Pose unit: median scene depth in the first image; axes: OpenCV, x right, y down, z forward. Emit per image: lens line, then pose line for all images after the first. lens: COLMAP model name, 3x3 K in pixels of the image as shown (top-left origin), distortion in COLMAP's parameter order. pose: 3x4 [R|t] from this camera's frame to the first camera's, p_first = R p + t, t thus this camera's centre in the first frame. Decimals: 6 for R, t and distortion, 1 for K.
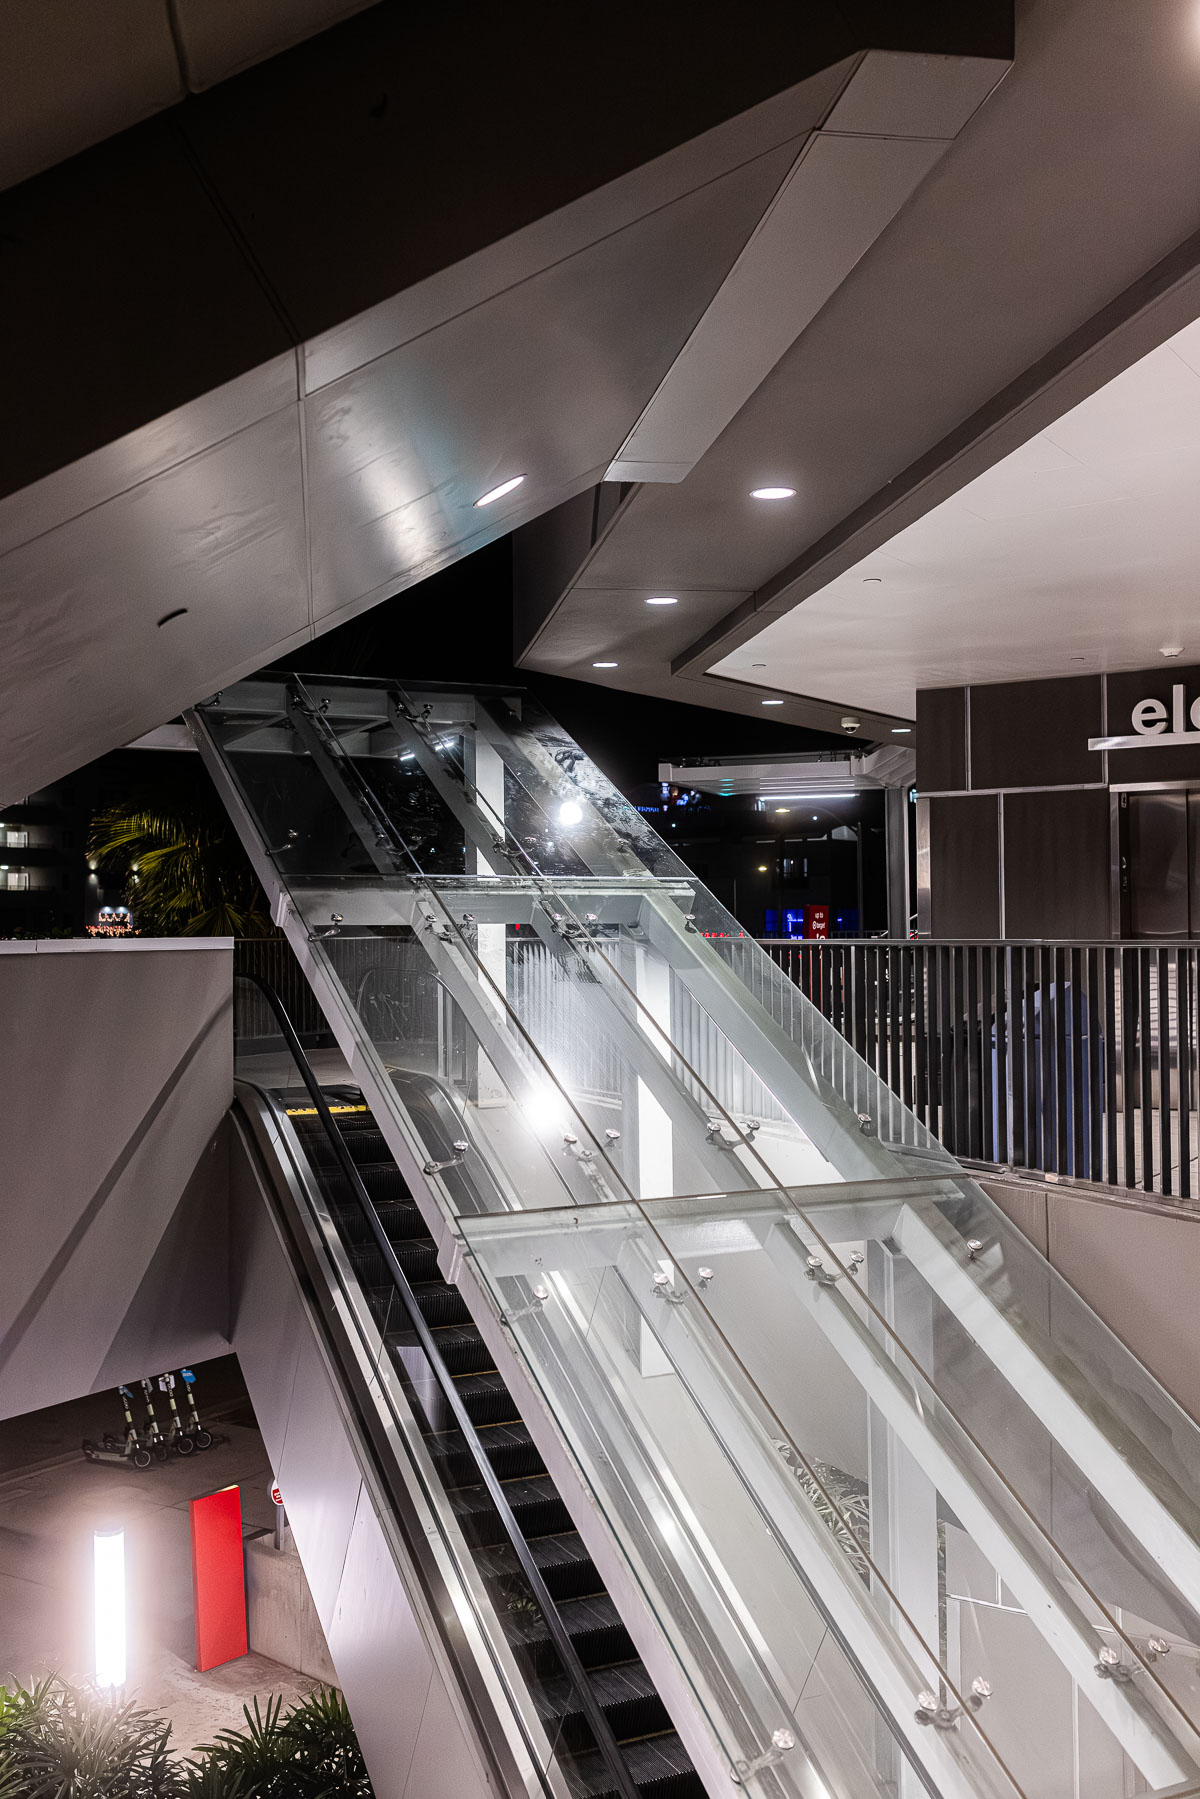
lens RADIAL K [[1708.3, 0, 597.2], [0, 1708.3, 959.2], [0, 0, 1]] dist [-0.018025, 0.002084]
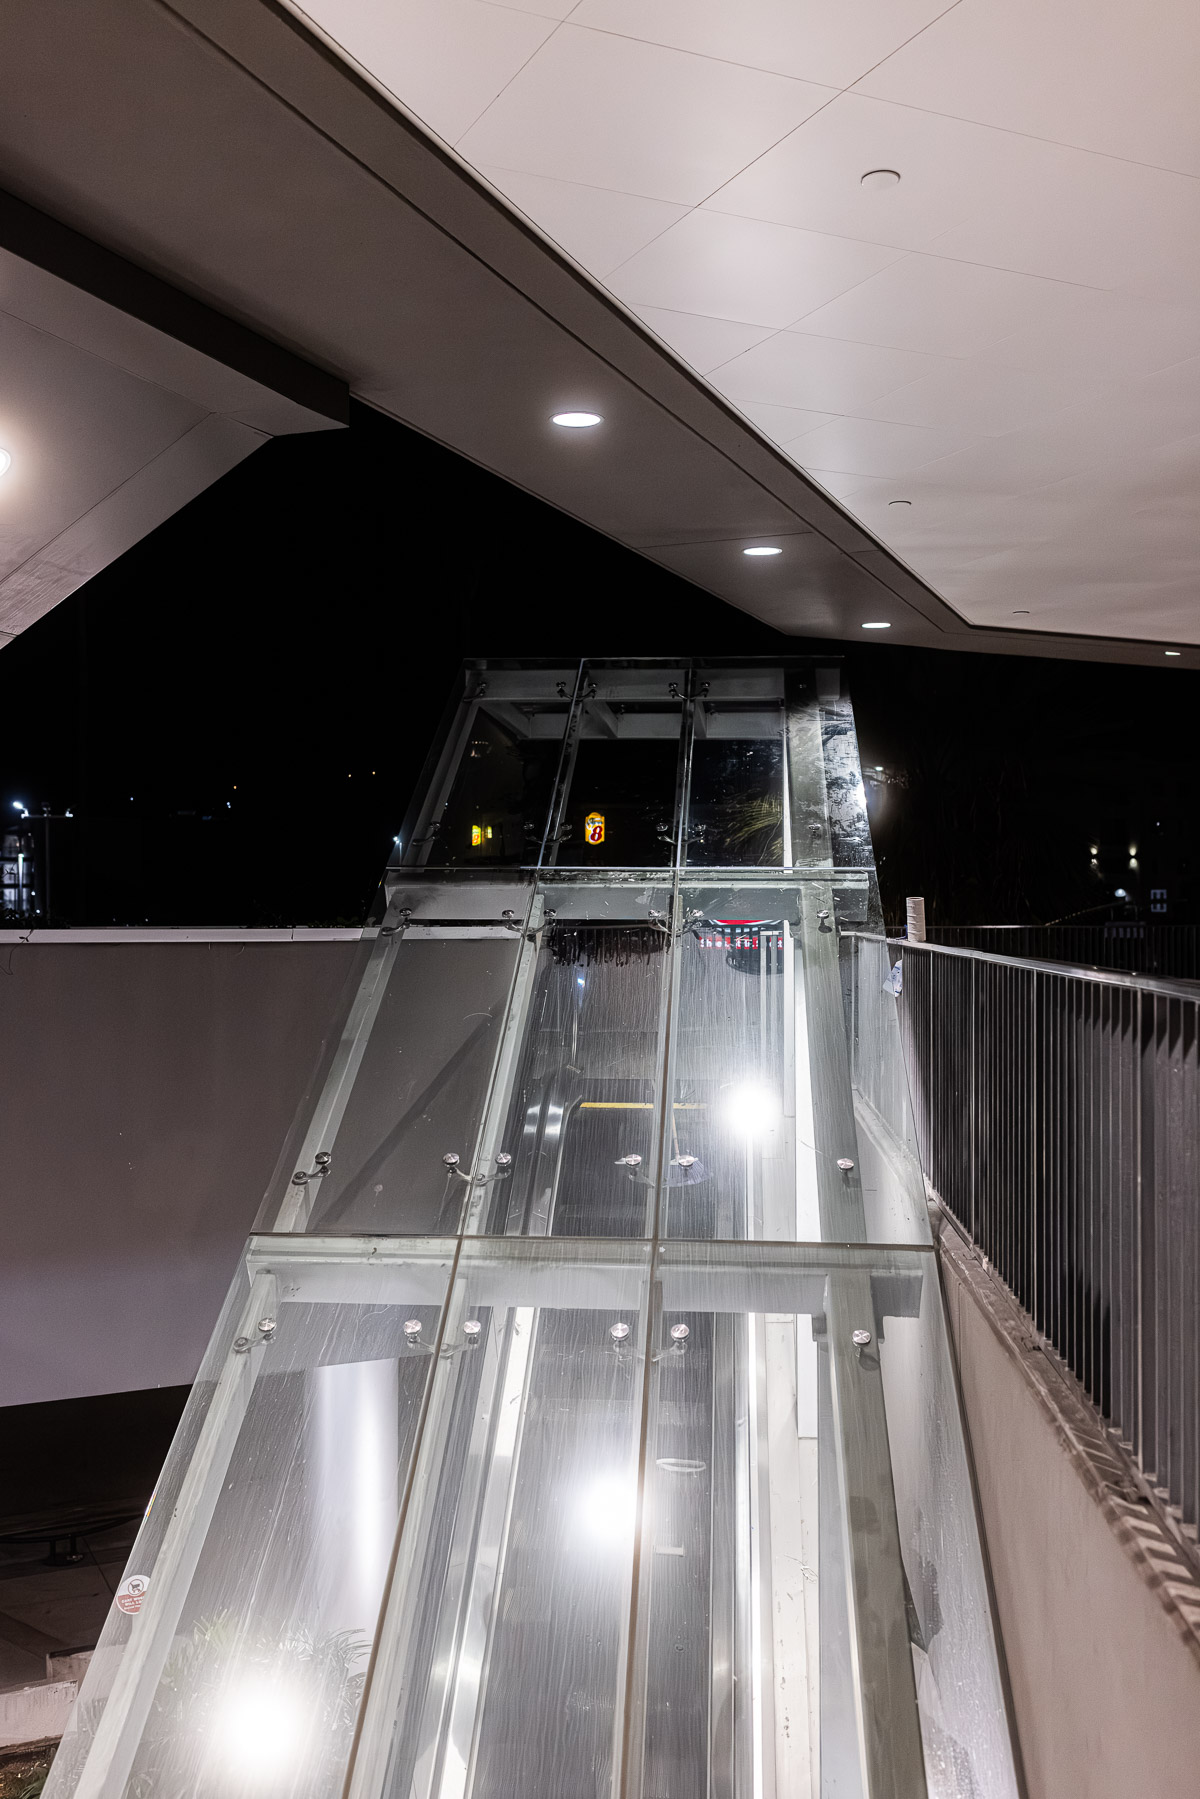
lens RADIAL K [[1726.0, 0, 600.0], [0, 1726.0, 899.5], [0, 0, 1]] dist [0.014783, -0.026173]
pose [[0.837432, 0.006069, -0.546508, 0.421134], [-0.020443, 0.999586, -0.020225, -0.012043], [0.546160, 0.028109, 0.837209, 0.210918]]
